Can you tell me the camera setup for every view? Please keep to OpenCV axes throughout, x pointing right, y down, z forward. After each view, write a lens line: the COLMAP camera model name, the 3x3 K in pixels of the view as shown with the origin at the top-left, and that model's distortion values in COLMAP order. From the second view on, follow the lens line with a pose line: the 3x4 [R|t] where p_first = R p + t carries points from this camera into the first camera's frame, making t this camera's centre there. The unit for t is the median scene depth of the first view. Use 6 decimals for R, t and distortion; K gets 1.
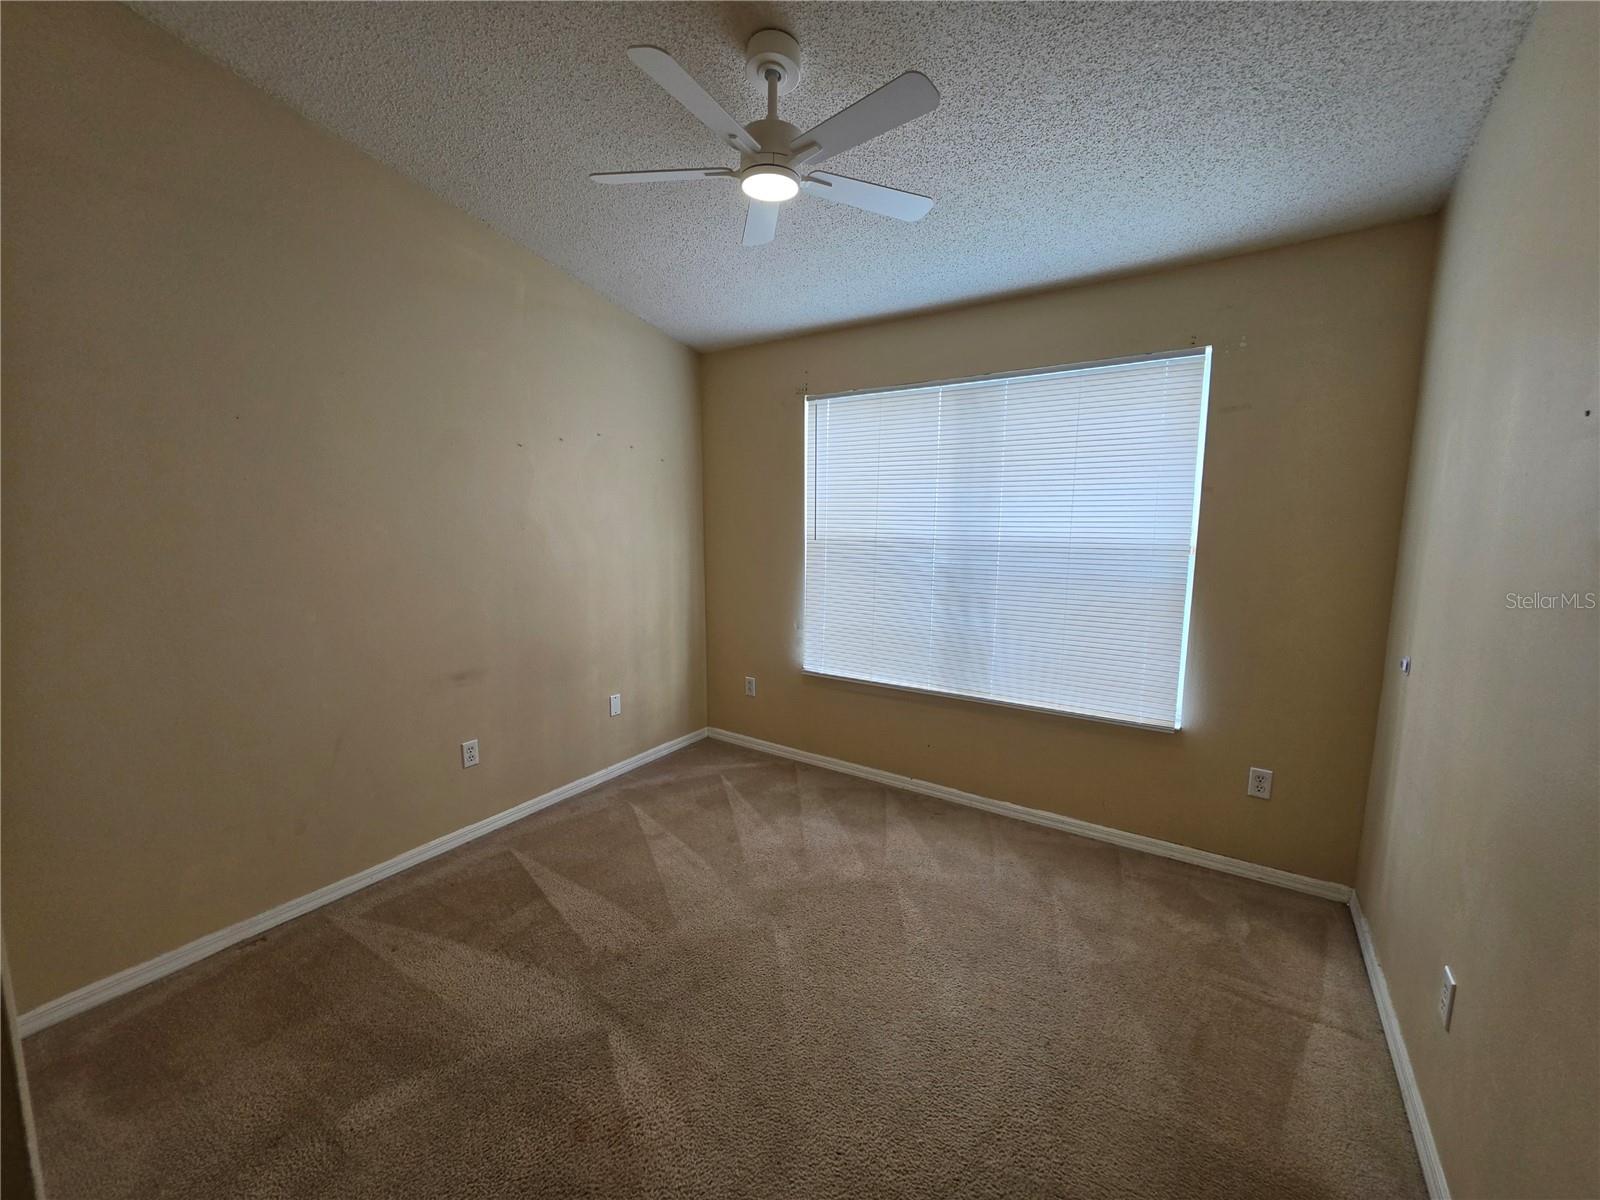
lens RADIAL K [[641.2, 0, 795.2], [0, 641.2, 598.1], [0, 0, 1]] dist [-0.000427, -0.001093]
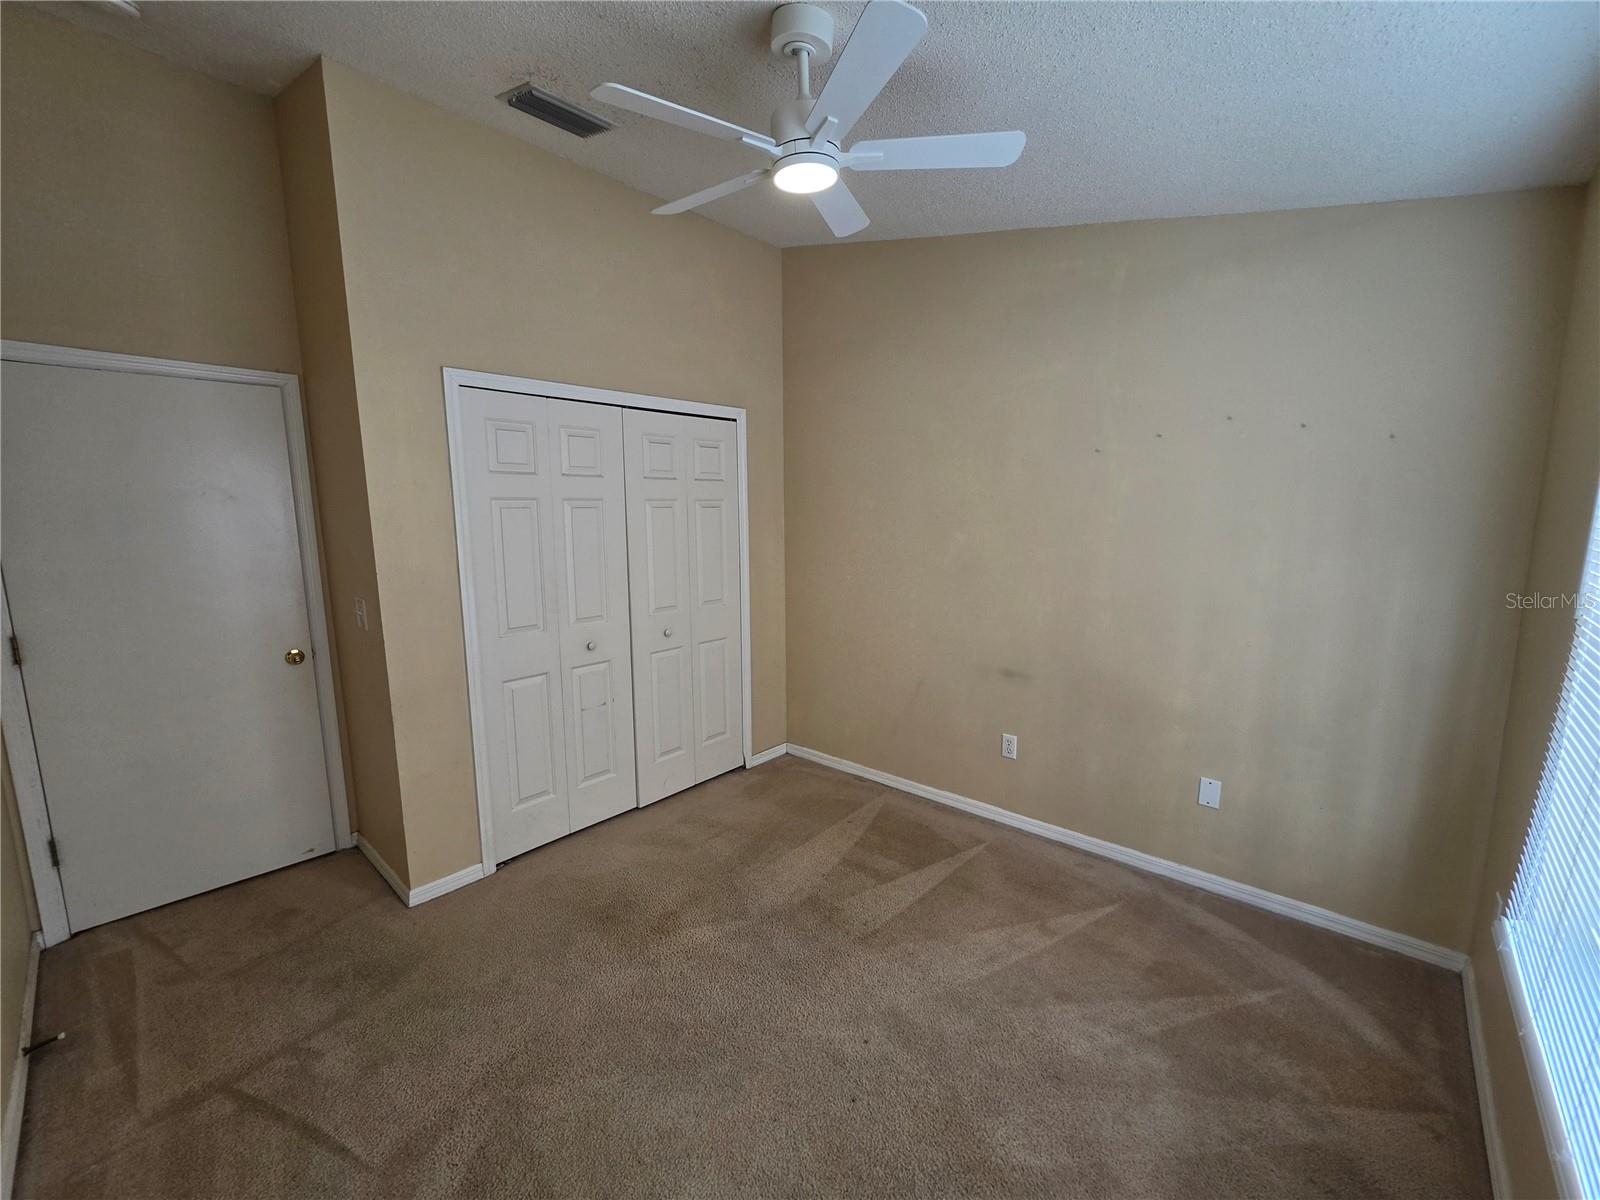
lens RADIAL K [[641.2, 0, 793.0], [0, 641.2, 602.8], [0, 0, 1]] dist [-0.000427, -0.001093]
pose [[-0.131033, 0.146247, -0.980532, 0.537166], [-0.132055, 0.977671, 0.163468, -0.116740], [0.982544, 0.150904, -0.108794, 0.681876]]
